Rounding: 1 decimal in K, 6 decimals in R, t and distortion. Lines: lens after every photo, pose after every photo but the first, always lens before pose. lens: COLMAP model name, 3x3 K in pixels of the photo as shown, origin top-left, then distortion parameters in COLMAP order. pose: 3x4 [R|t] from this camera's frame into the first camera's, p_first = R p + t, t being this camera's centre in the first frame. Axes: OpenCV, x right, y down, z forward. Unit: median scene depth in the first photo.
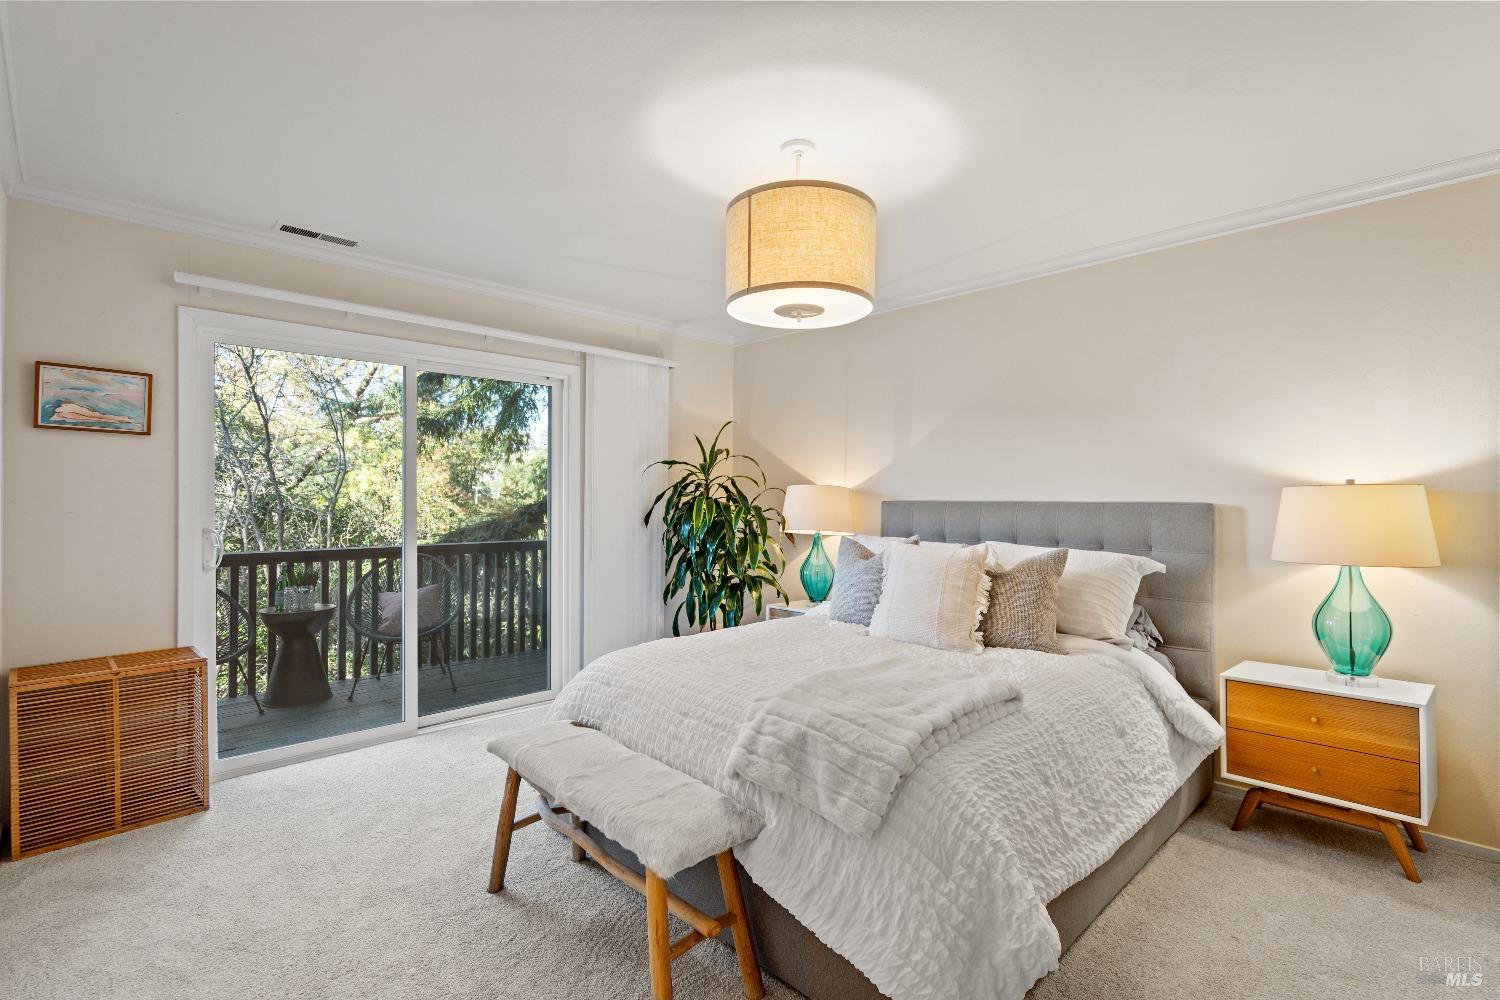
lens RADIAL K [[681.2, 0, 766.3], [0, 681.2, 496.4], [0, 0, 1]] dist [0.000819, -0.000381]
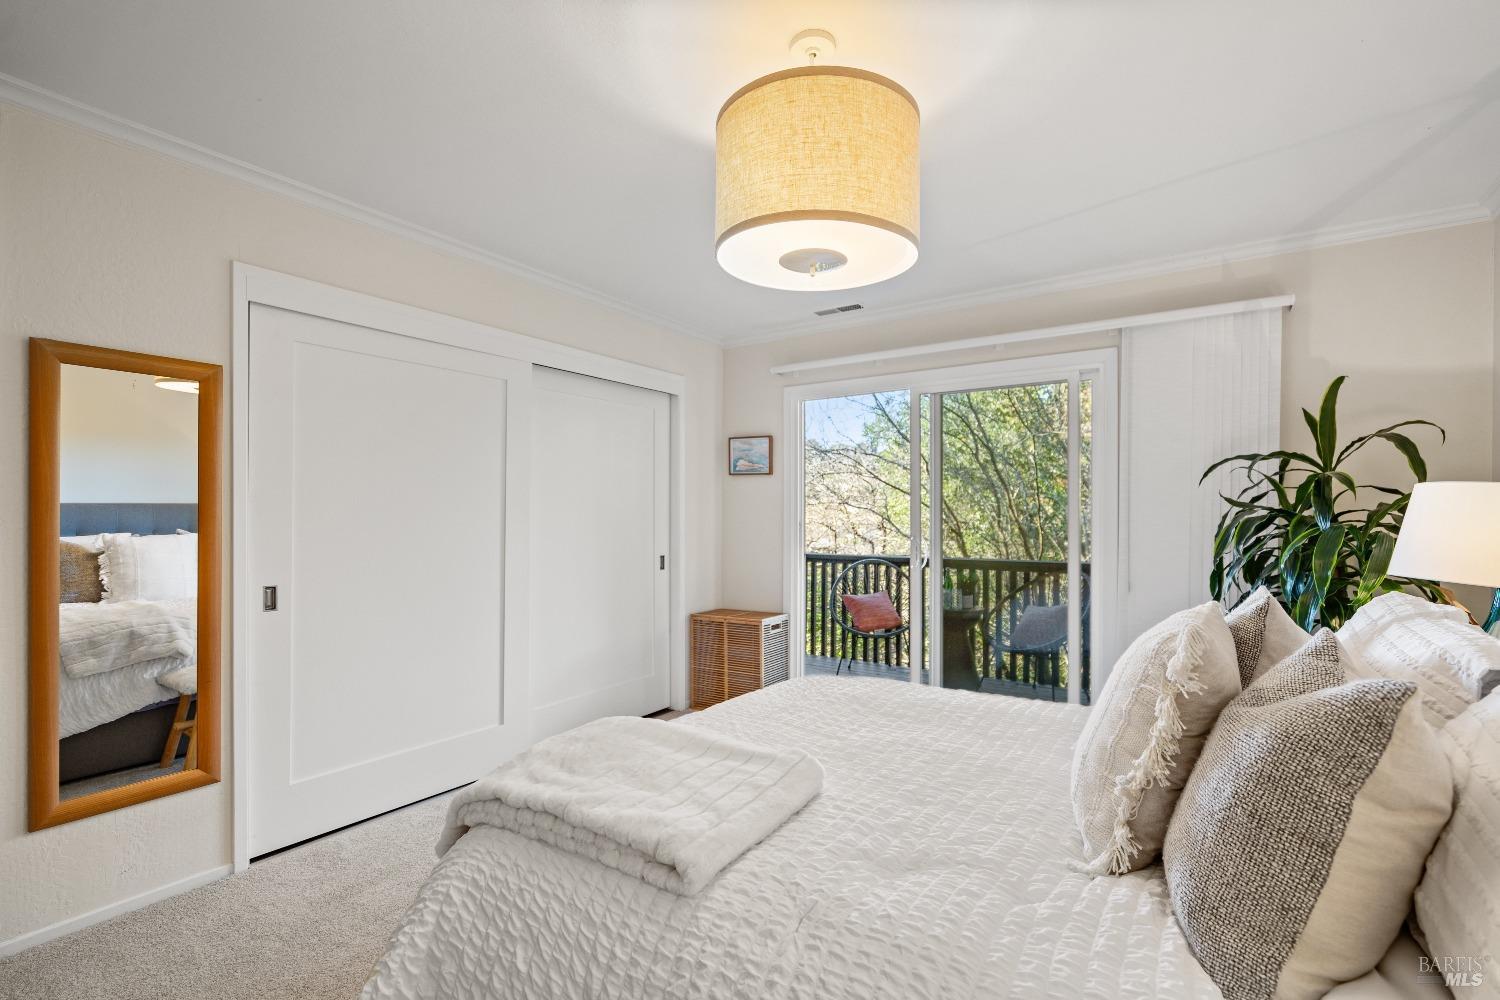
lens RADIAL K [[681.2, 0, 755.8], [0, 681.2, 510.6], [0, 0, 1]] dist [0.000819, -0.000381]
pose [[0.212716, -0.007441, -0.977086, 0.599755], [0.006614, 0.999959, -0.006175, 0.002697], [0.977092, -0.005149, 0.212756, 0.609970]]
